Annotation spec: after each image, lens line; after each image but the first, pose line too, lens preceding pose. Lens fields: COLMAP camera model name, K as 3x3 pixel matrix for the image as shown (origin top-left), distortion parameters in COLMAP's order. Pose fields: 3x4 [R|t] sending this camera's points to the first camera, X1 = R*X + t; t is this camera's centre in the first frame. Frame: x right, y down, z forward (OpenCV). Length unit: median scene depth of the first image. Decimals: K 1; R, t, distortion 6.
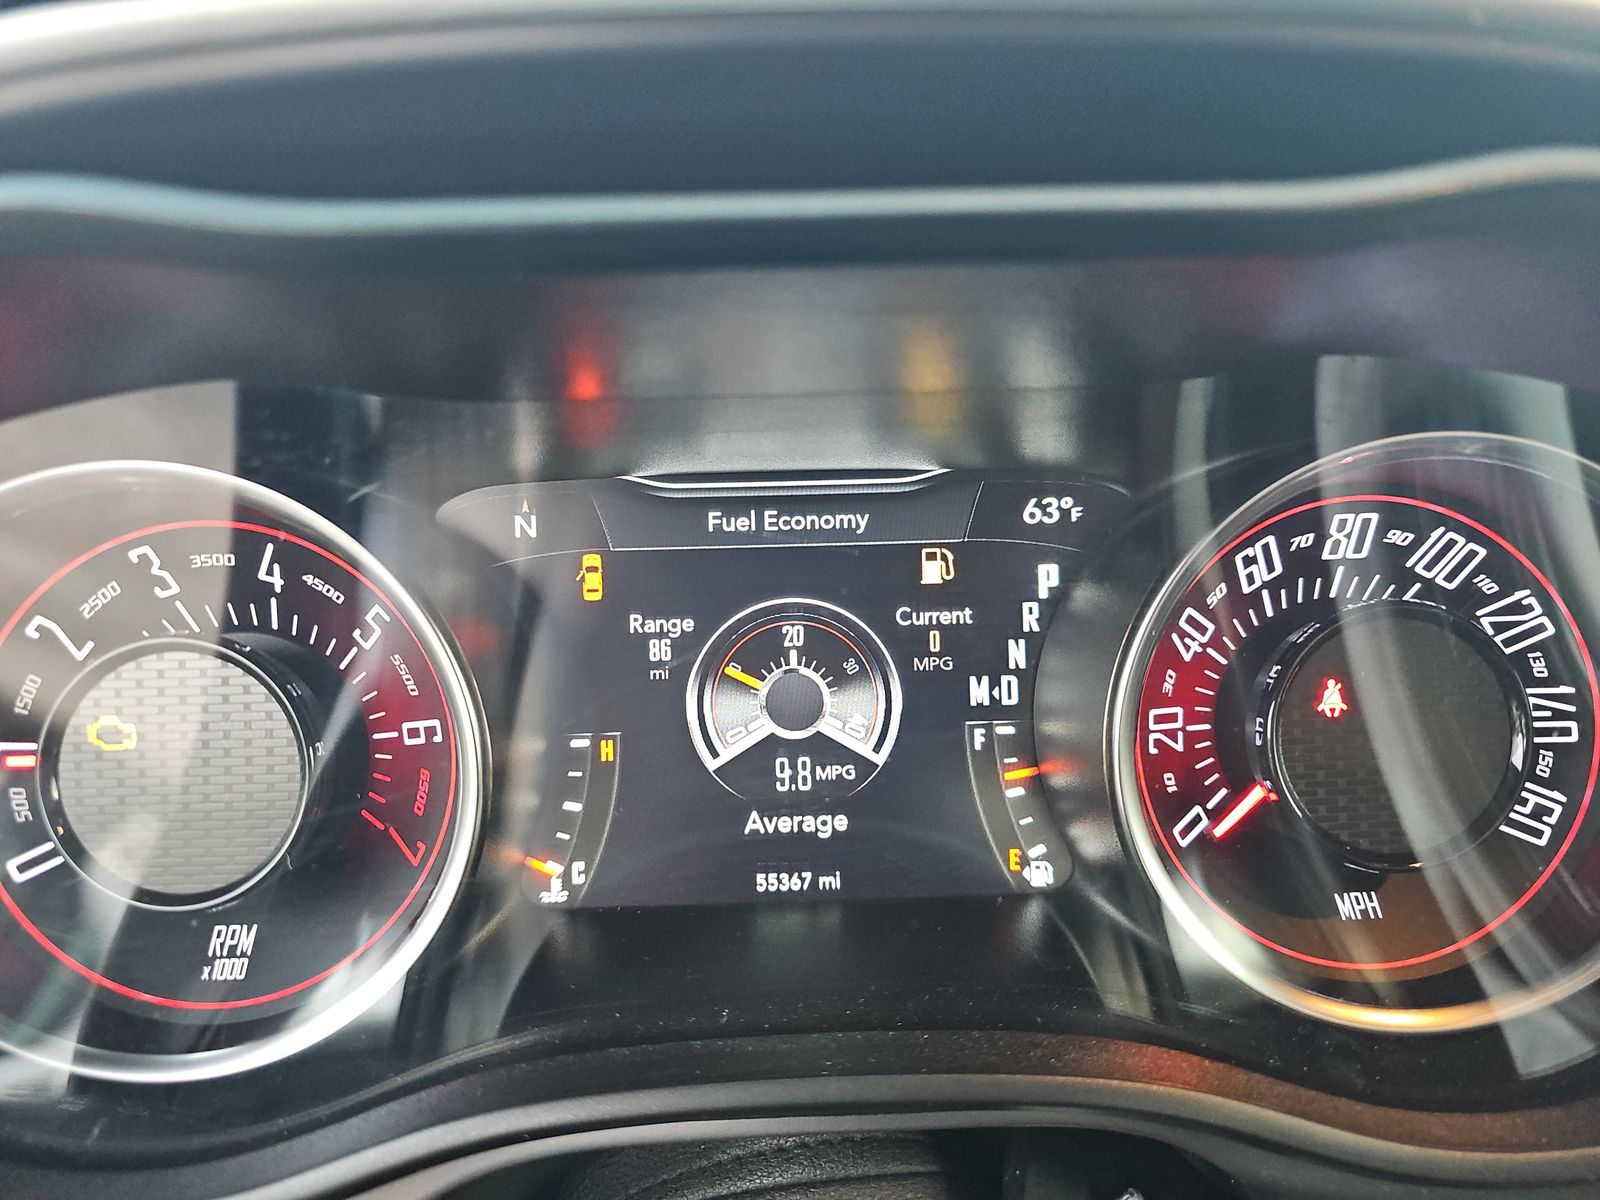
lens RADIAL K [[1079.3, 0, 802.4], [0, 1079.3, 585.9], [0, 0, 1]] dist [0.034881, -0.024298]
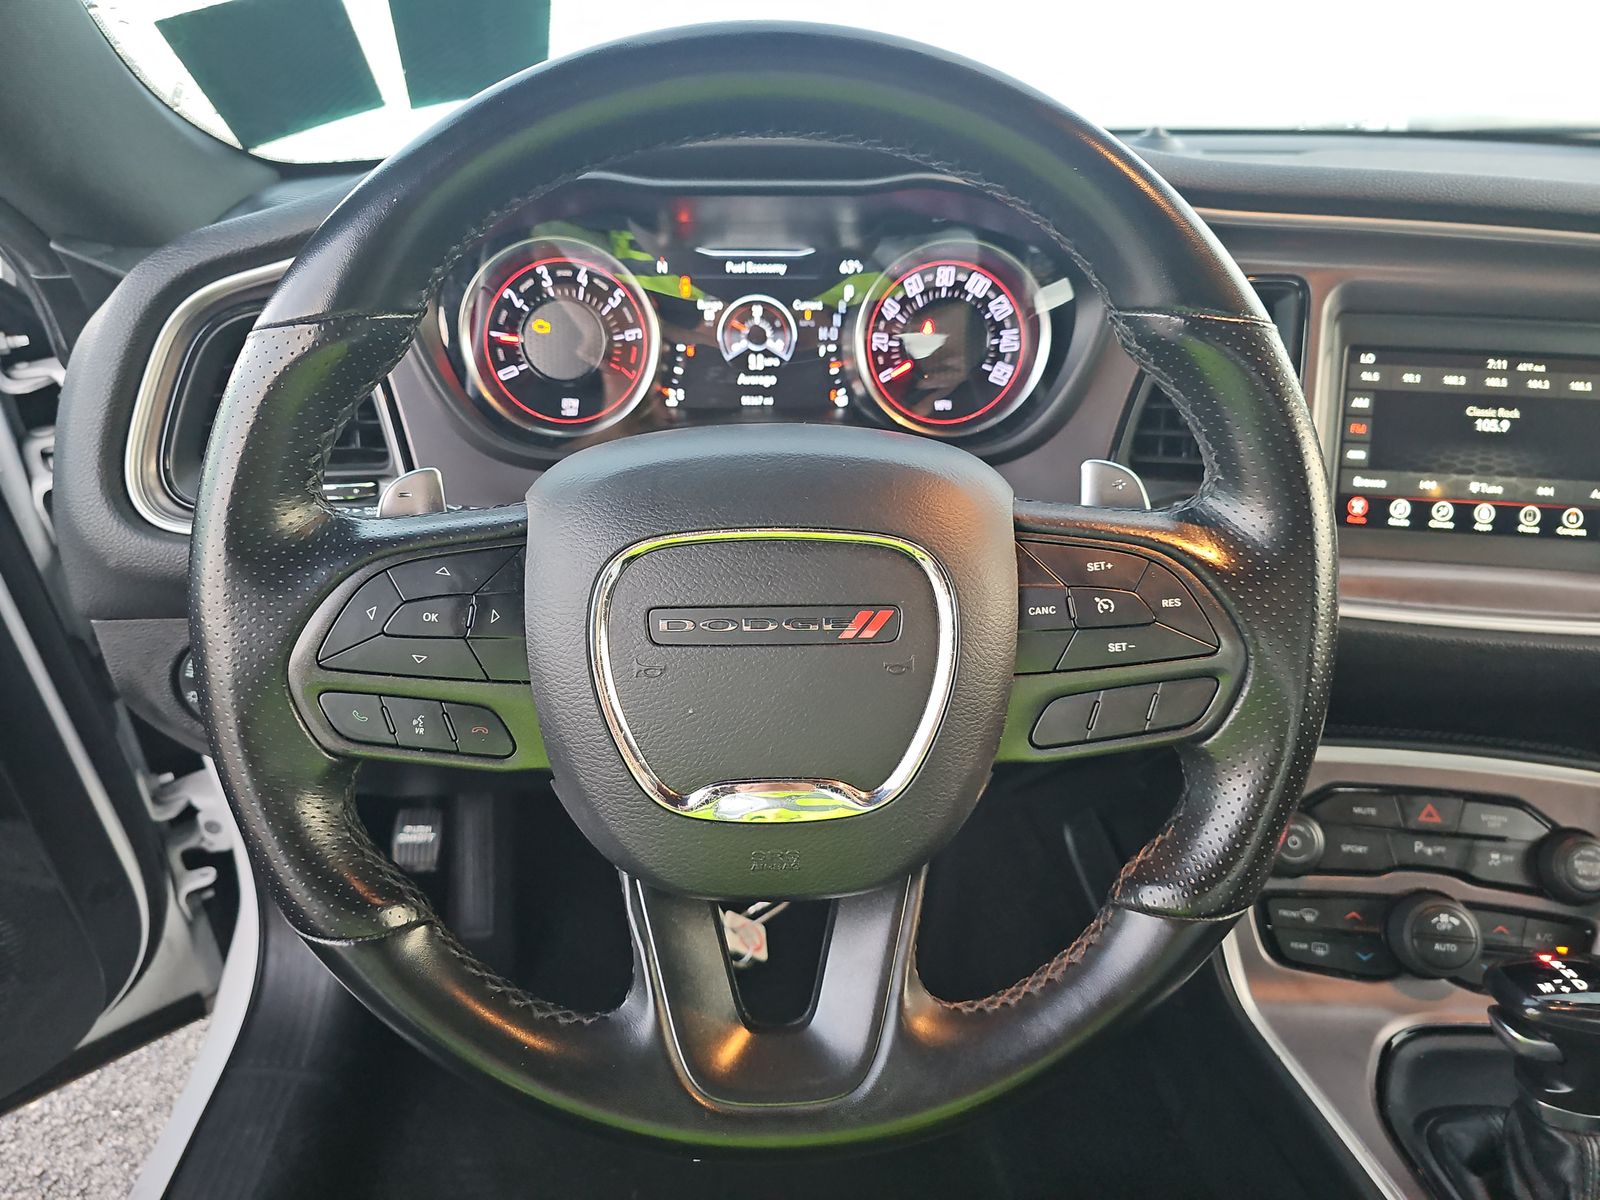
lens RADIAL K [[1079.3, 0, 794.0], [0, 1079.3, 605.3], [0, 0, 1]] dist [0.034881, -0.024298]
pose [[0.999666, 0.025828, -0.000170, 0.107652], [-0.025462, 0.986597, 0.161177, 0.344742], [0.004331, -0.161119, 0.986925, -1.901412]]
